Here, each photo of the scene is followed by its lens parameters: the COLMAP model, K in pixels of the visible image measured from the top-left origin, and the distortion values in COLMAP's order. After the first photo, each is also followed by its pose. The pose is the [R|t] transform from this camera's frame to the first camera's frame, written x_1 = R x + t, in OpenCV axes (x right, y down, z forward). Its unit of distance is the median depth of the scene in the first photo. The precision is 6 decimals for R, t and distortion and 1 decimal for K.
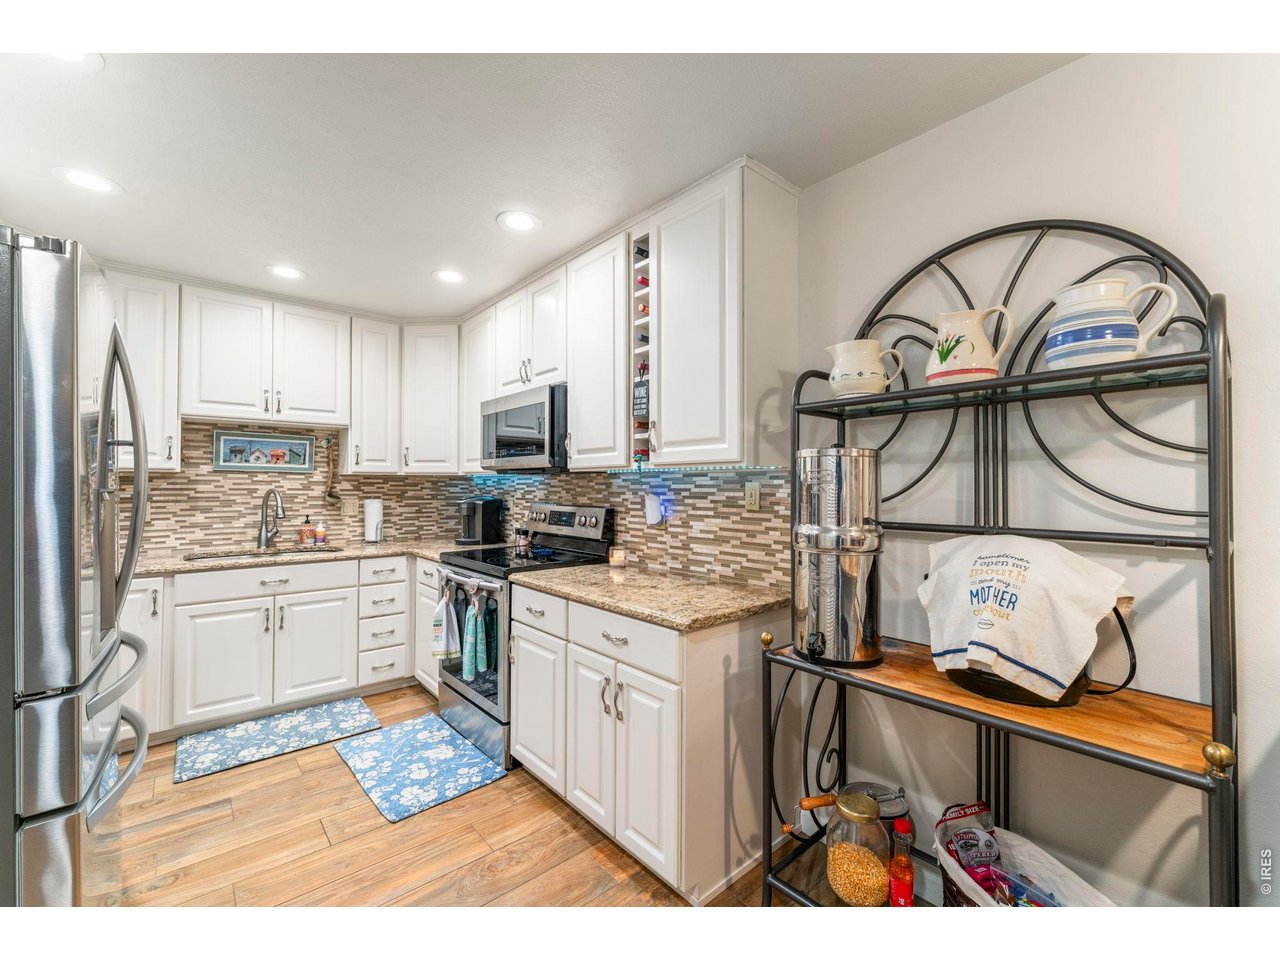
lens RADIAL K [[529.8, 0, 635.6], [0, 529.8, 480.7], [0, 0, 1]] dist [-0.001203, -0.000233]
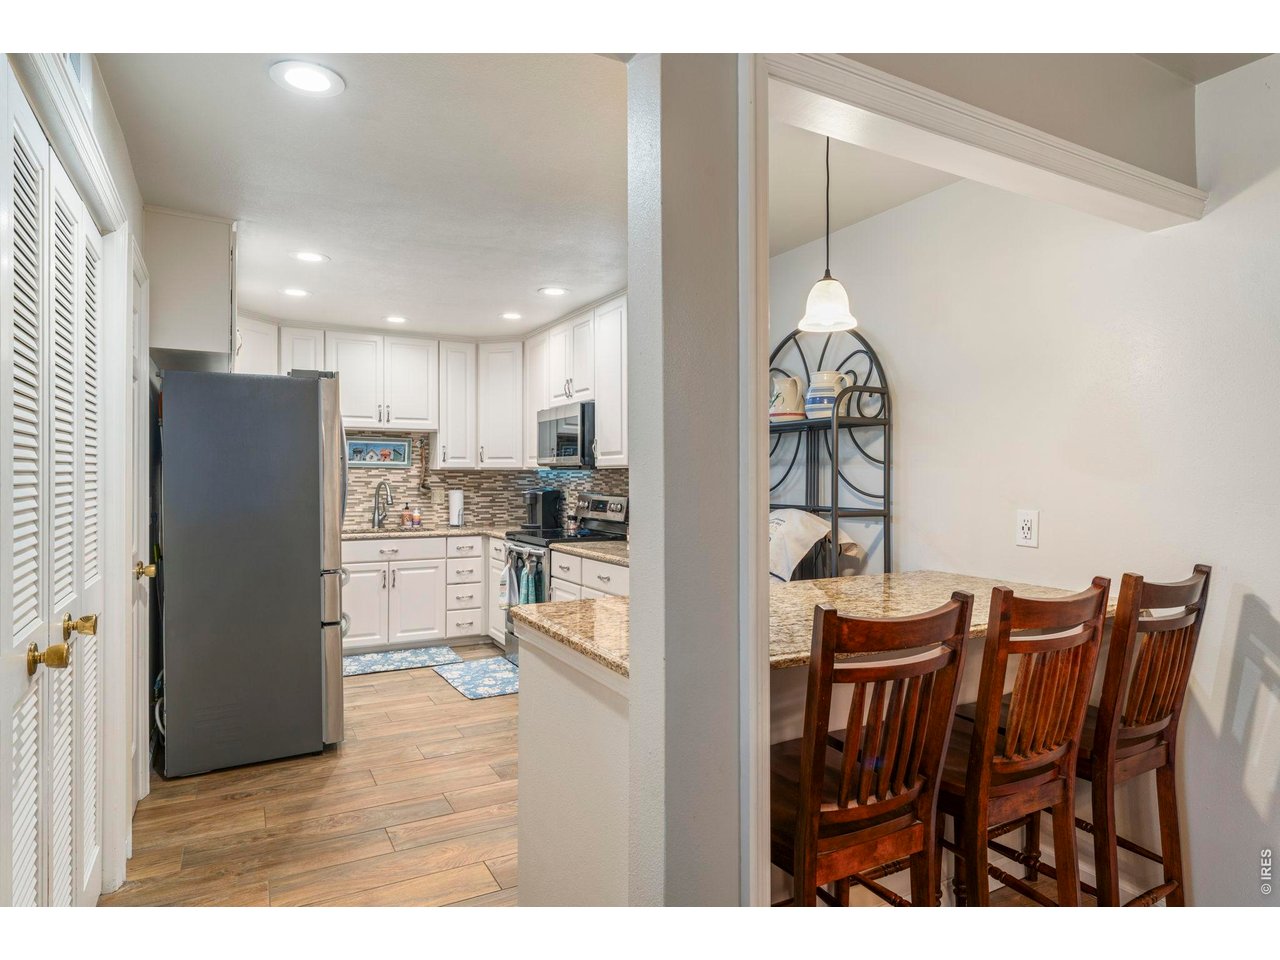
lens RADIAL K [[748.2, 0, 635.6], [0, 748.2, 477.0], [0, 0, 1]] dist [-0.001531, -0.001545]
pose [[0.977101, -0.000061, -0.212776, 0.311189], [0.002396, 0.999940, 0.010716, -0.013760], [0.212763, -0.010981, 0.977042, -0.674253]]
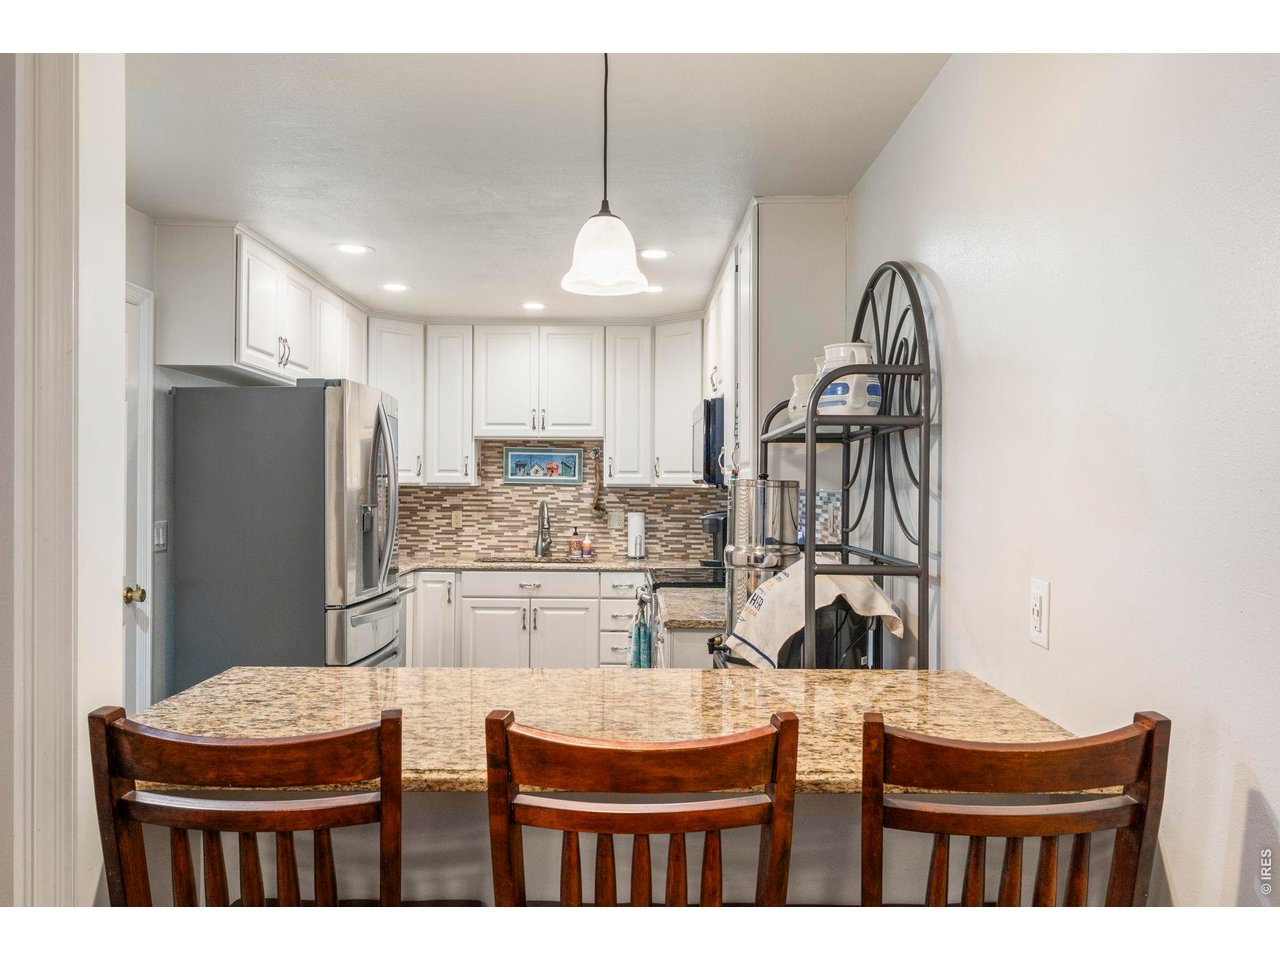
lens RADIAL K [[970.9, 0, 638.9], [0, 970.9, 485.5], [0, 0, 1]] dist [-0.004724, 0.001061]
pose [[0.760577, 0.002922, -0.649242, 0.769247], [0.001223, 0.999982, 0.005933, -0.028365], [0.649247, -0.005307, 0.760559, -0.374952]]
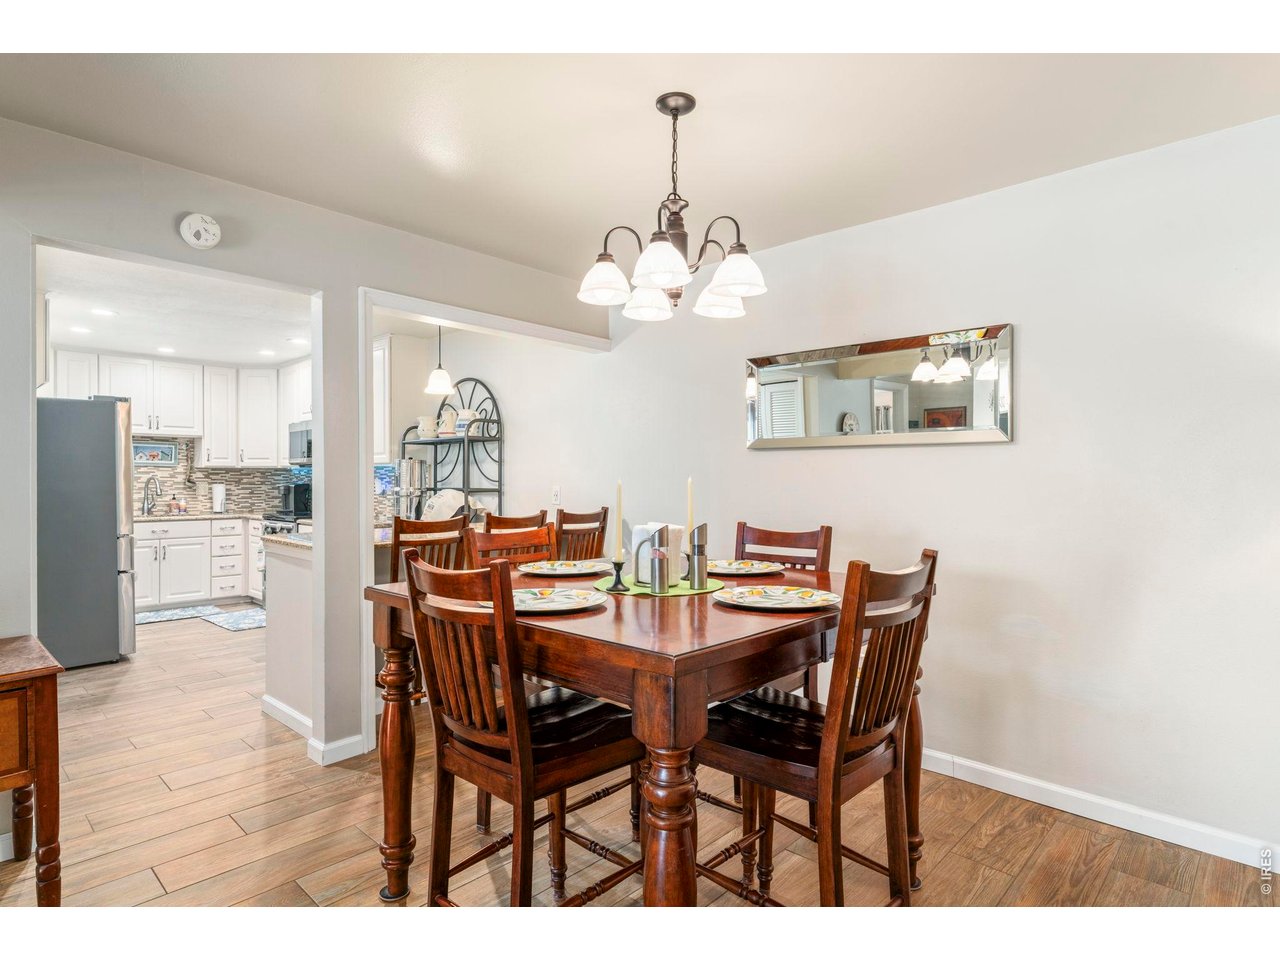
lens RADIAL K [[703.4, 0, 642.9], [0, 703.4, 480.0], [0, 0, 1]] dist [0.001761, -0.000381]
pose [[0.994697, -0.002756, 0.102814, 0.596659], [0.001541, 0.999928, 0.011897, 0.002180], [-0.102839, -0.011676, 0.994629, -1.334563]]
